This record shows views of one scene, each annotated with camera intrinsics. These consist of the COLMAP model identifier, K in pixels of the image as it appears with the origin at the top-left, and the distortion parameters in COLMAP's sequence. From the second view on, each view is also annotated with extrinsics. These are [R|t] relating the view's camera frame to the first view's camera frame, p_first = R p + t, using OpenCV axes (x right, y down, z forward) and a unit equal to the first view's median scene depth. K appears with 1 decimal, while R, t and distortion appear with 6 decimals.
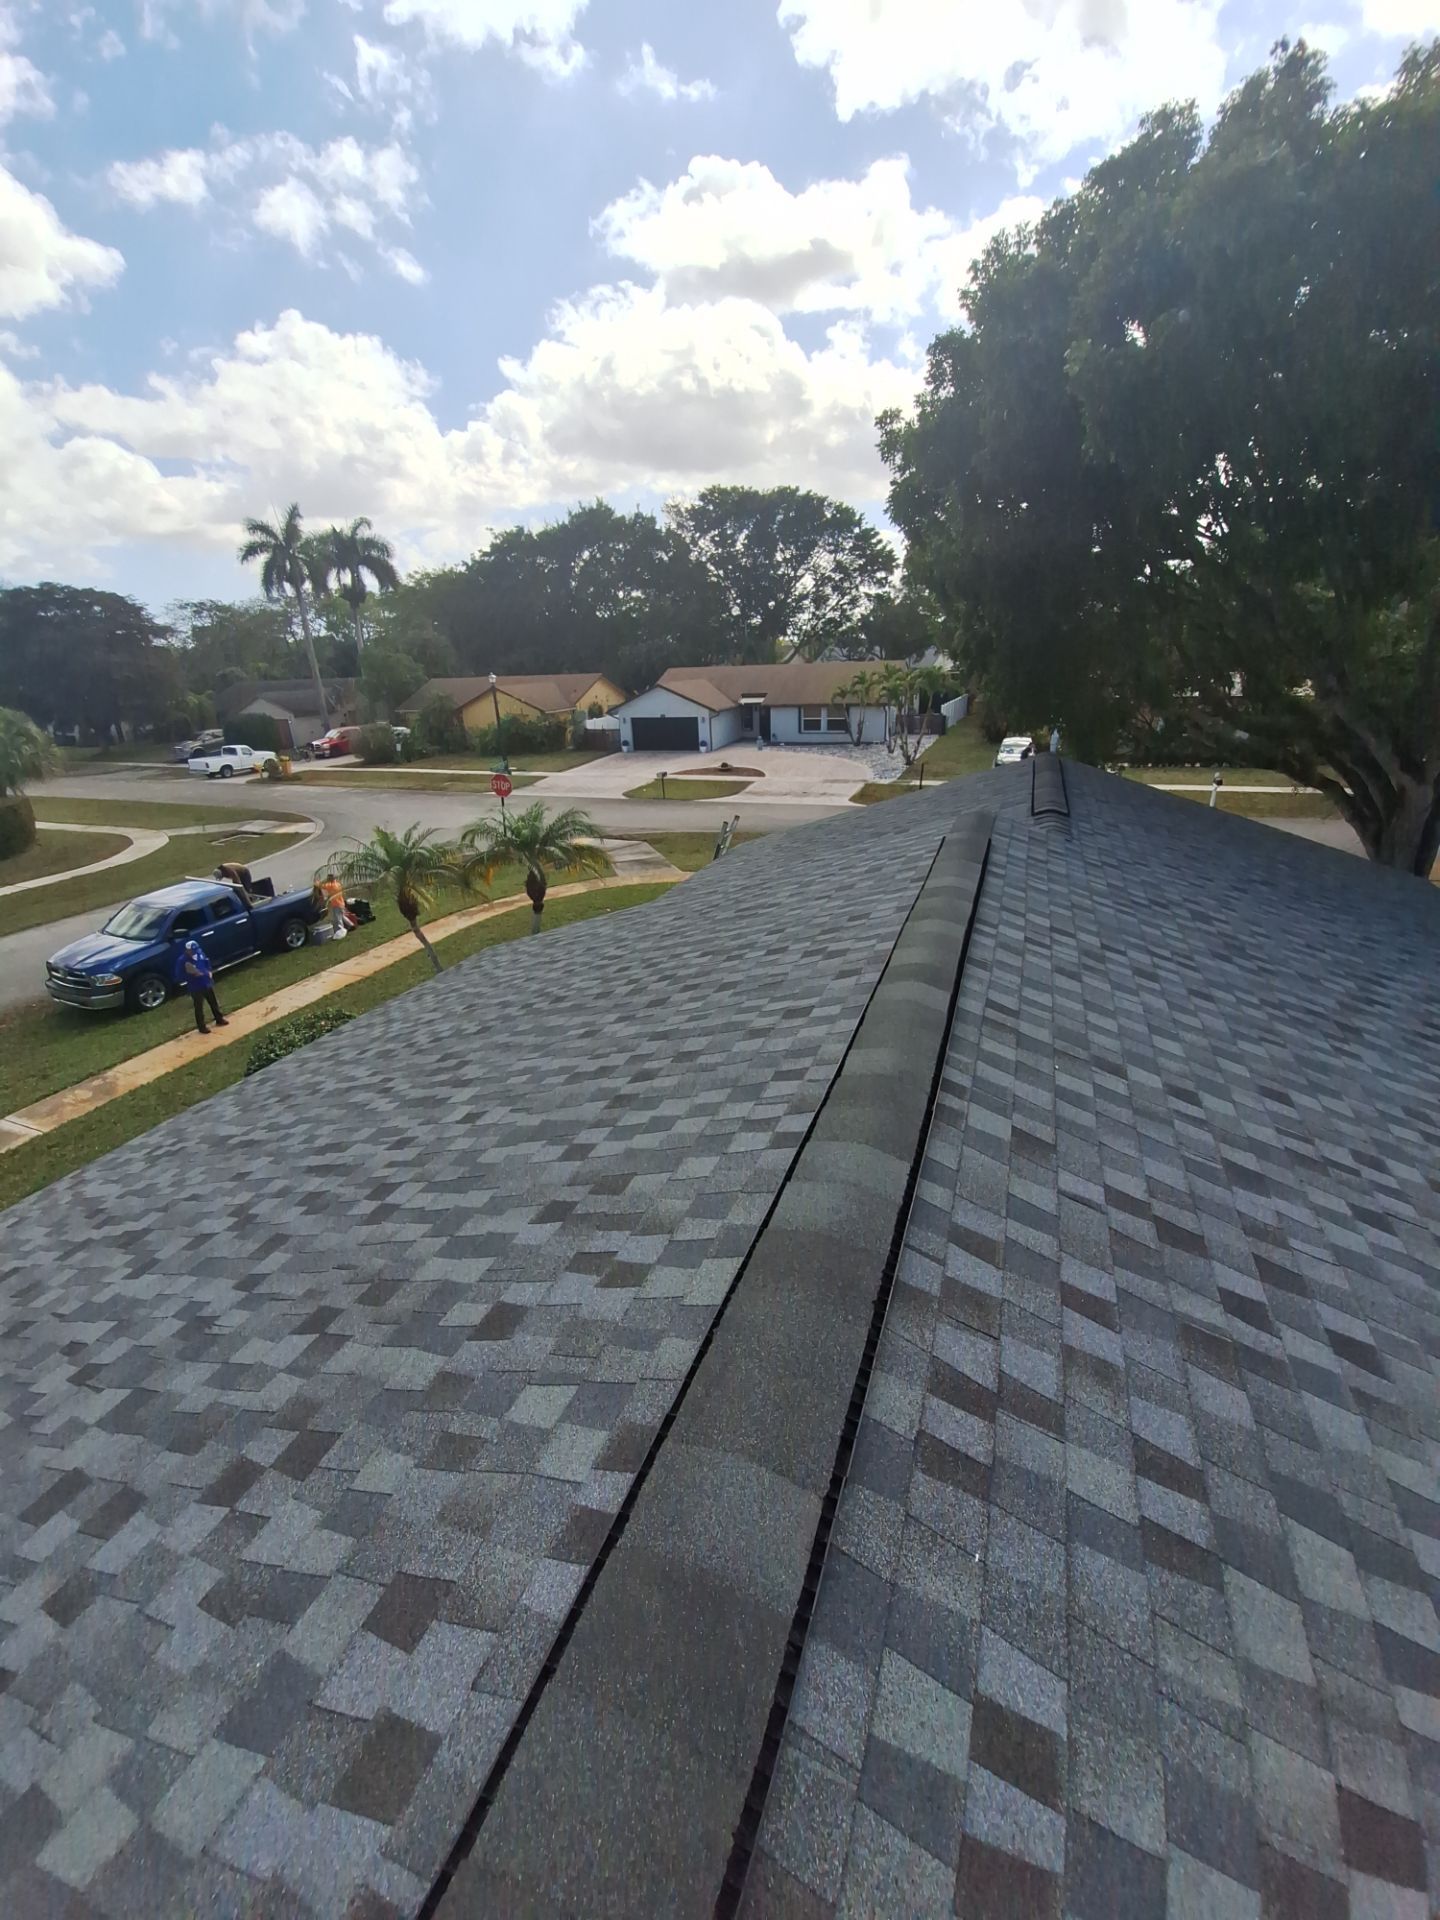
lens RADIAL K [[758.1, 0, 723.1], [0, 758.1, 965.6], [0, 0, 1]] dist [-0.009447, -0.008636]
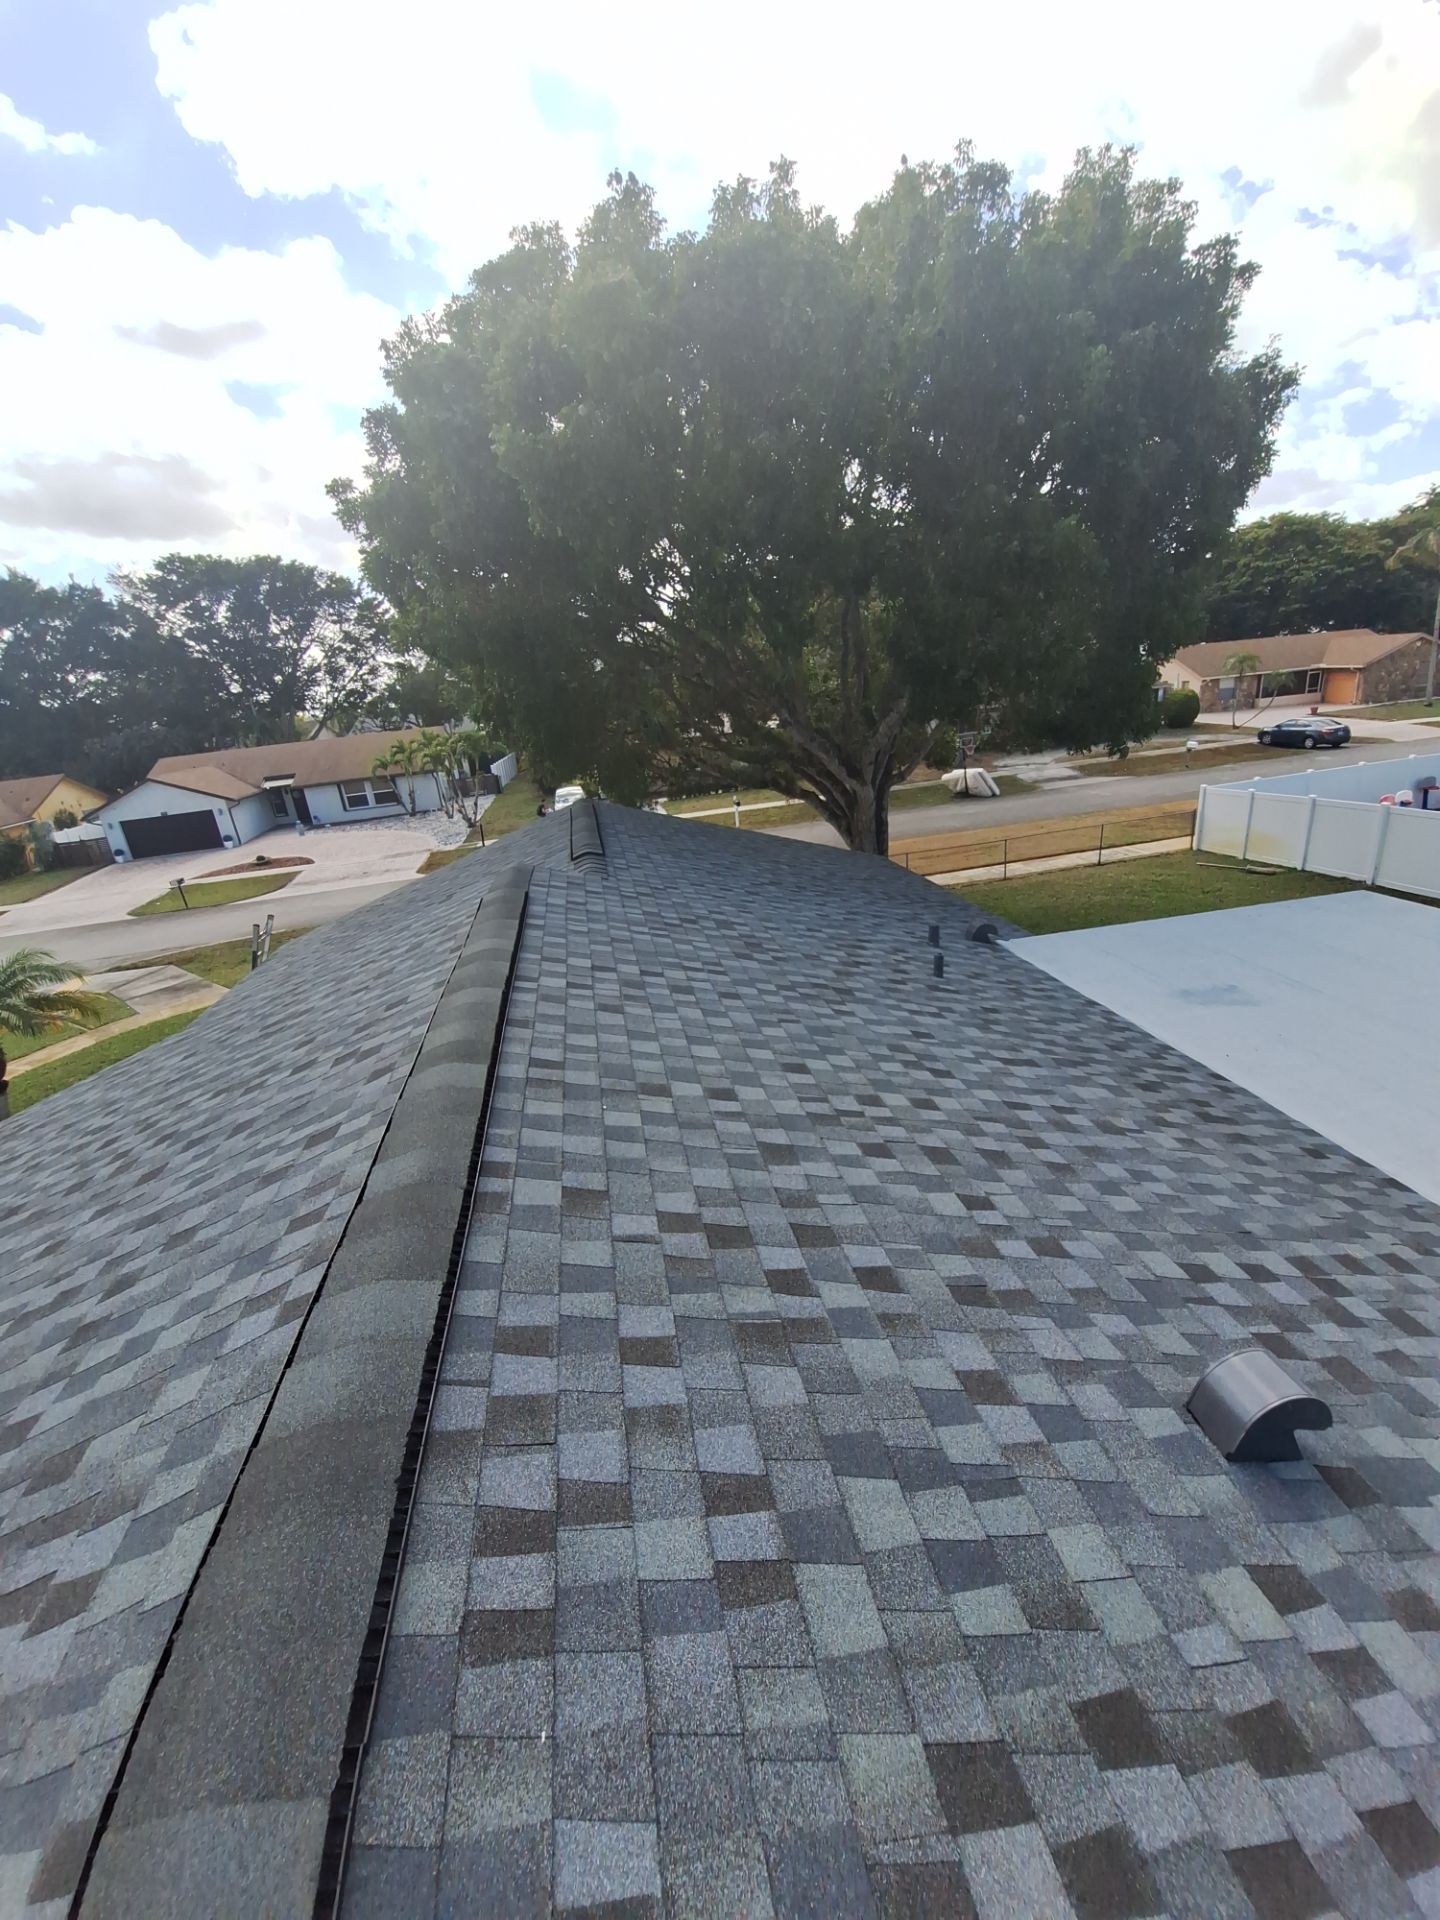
lens RADIAL K [[758.1, 0, 728.3], [0, 758.1, 962.6], [0, 0, 1]] dist [-0.009447, -0.008636]
pose [[0.844752, -0.228402, 0.483969, 0.026528], [0.264350, 0.964407, -0.006275, -0.000251], [-0.465310, 0.133238, 0.875062, 0.003458]]
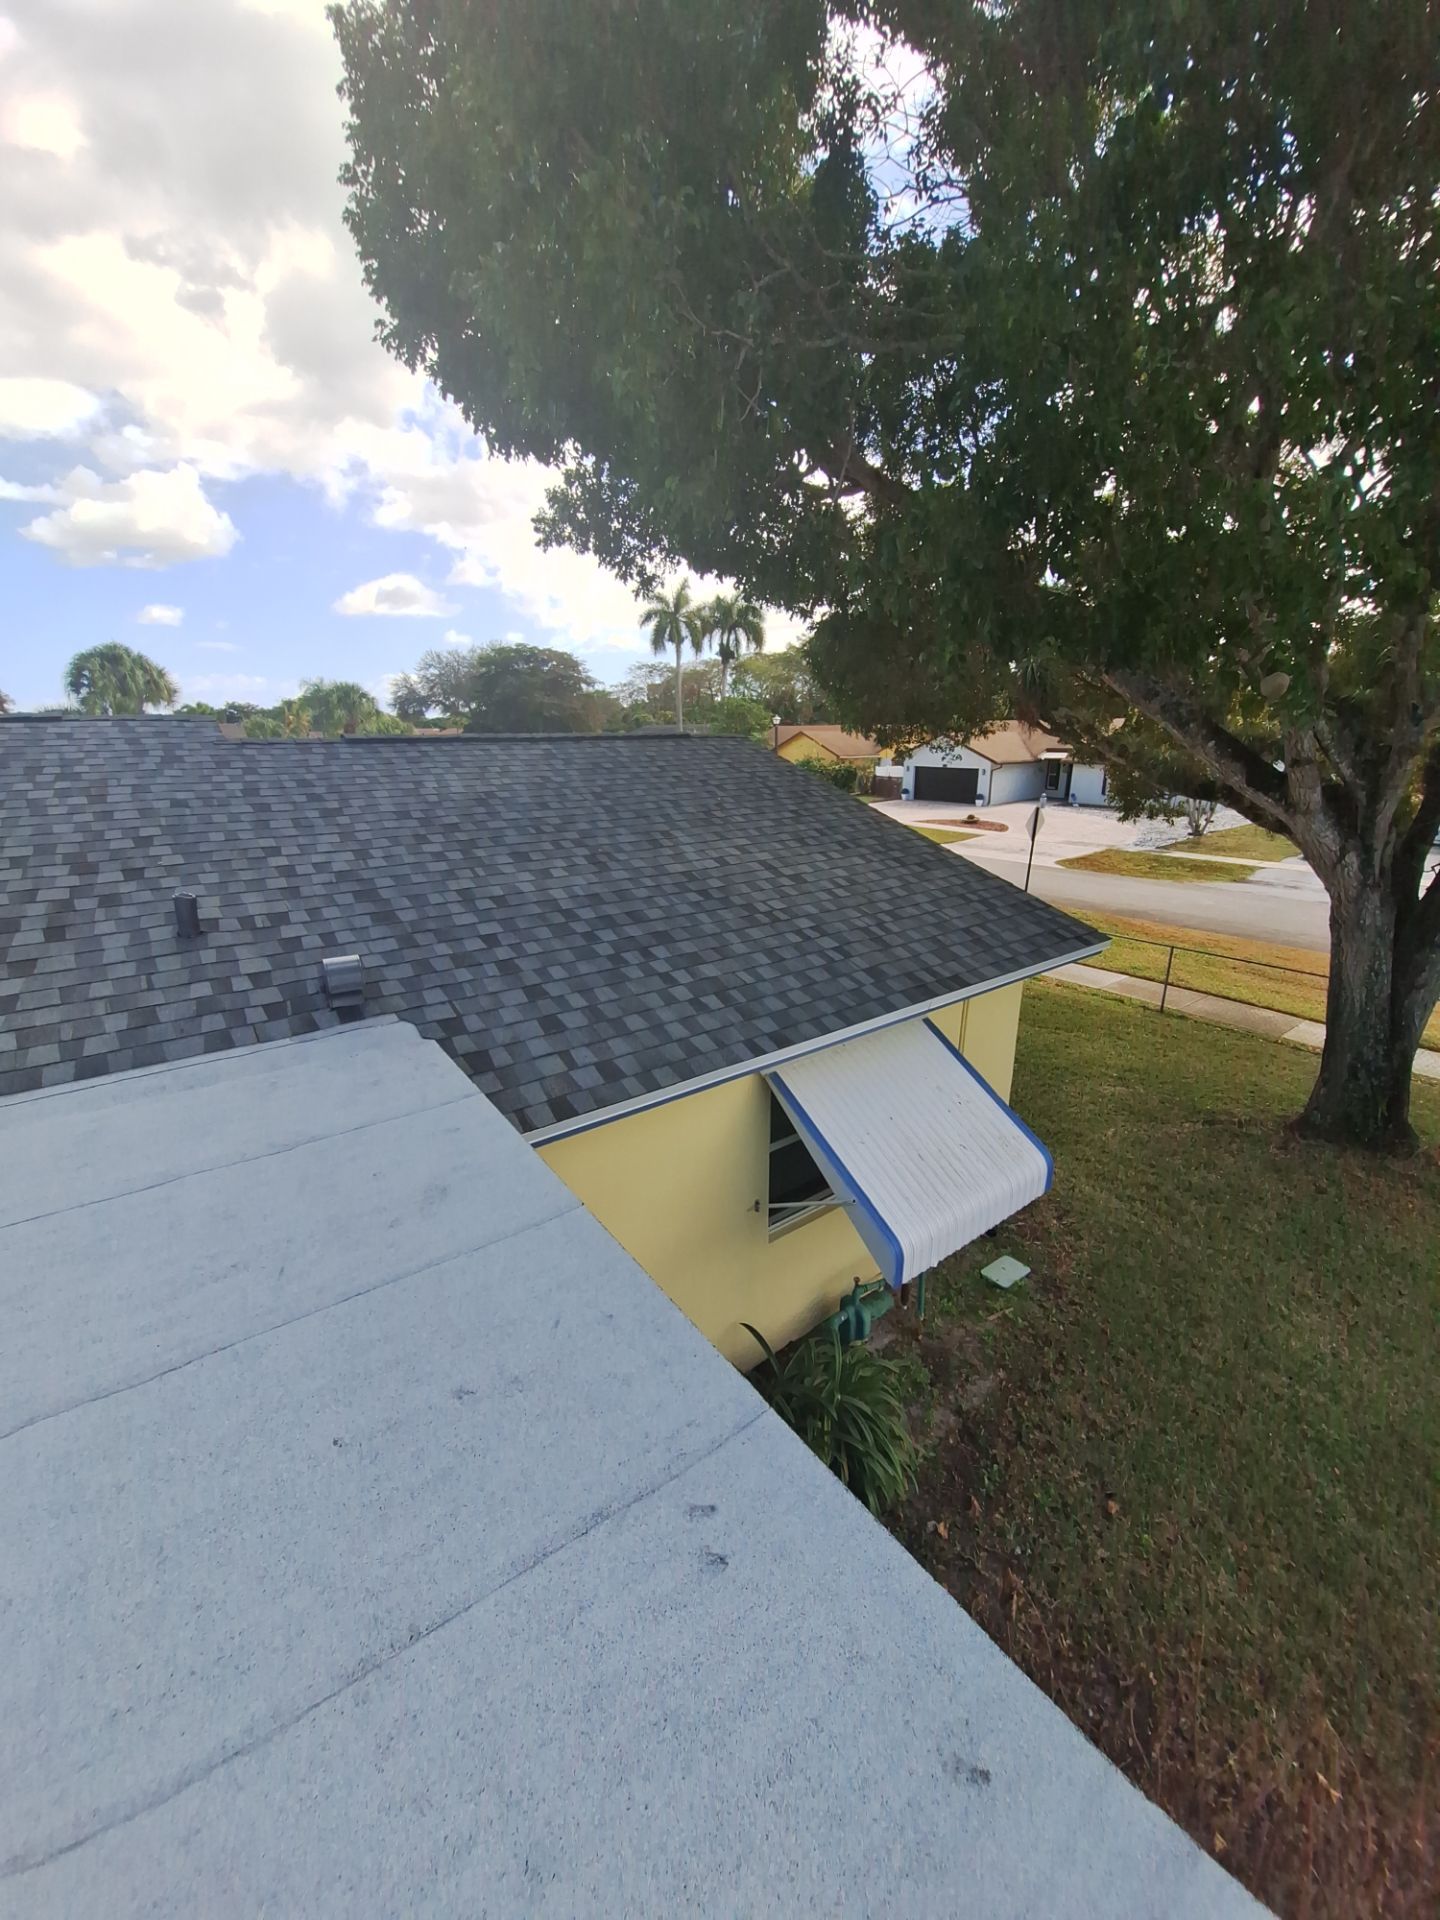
lens RADIAL K [[758.1, 0, 713.4], [0, 758.1, 961.3], [0, 0, 1]] dist [-0.009447, -0.008636]
pose [[0.849036, 0.181976, -0.496007, 0.652378], [-0.222440, 0.974671, -0.023170, -0.005120], [0.479228, 0.130004, 0.868009, 0.204177]]
